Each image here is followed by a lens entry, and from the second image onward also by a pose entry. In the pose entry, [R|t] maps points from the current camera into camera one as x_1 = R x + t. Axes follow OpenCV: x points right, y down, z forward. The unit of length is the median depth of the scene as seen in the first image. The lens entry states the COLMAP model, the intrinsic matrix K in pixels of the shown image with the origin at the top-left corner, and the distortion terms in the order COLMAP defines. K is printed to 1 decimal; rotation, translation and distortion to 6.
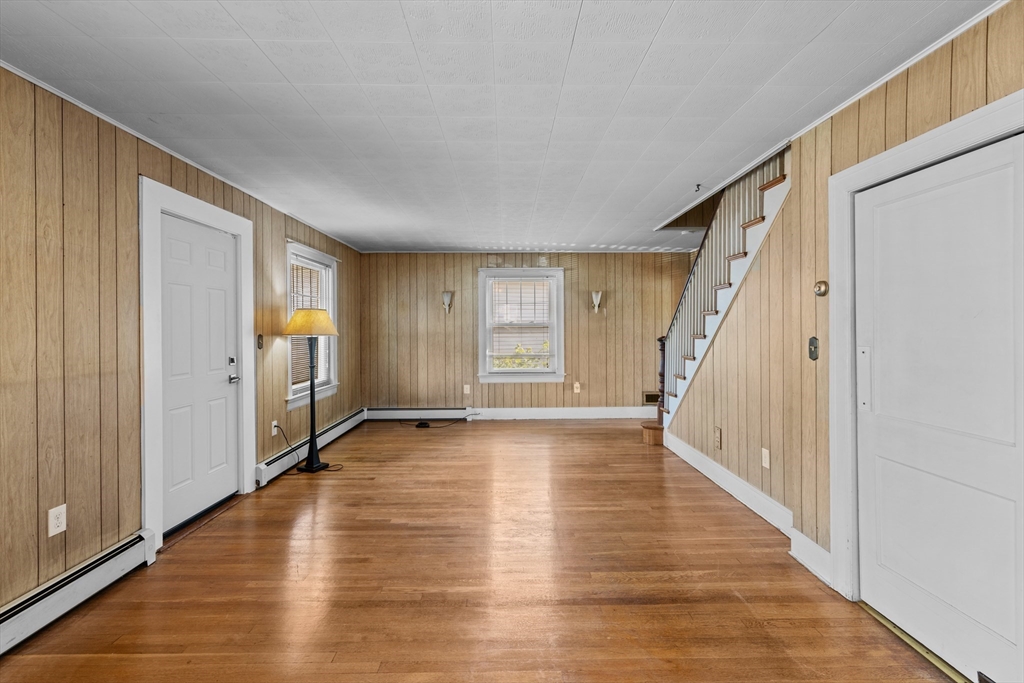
lens RADIAL K [[444.3, 0, 512.5], [0, 444.3, 332.6], [0, 0, 1]] dist [-0.000135, 0.001337]
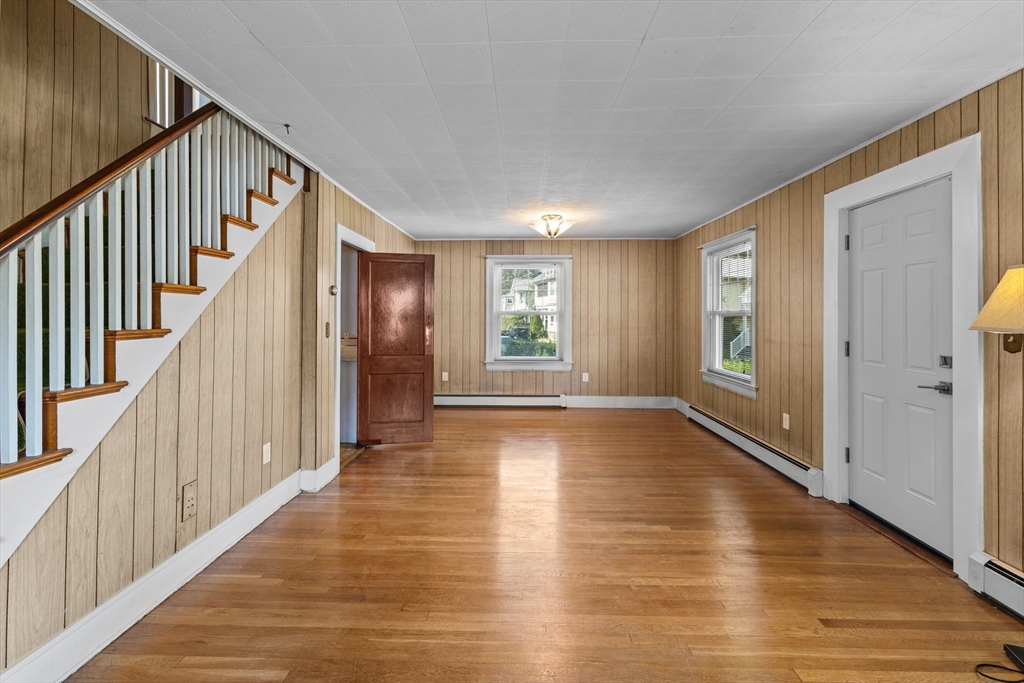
lens RADIAL K [[444.3, 0, 504.8], [0, 444.3, 314.6], [0, 0, 1]] dist [-0.000135, 0.001337]
pose [[-0.998565, 0.002826, 0.053486, 0.012349], [0.003194, 0.999972, 0.006795, -0.017973], [-0.053465, 0.006956, -0.998546, 1.953271]]
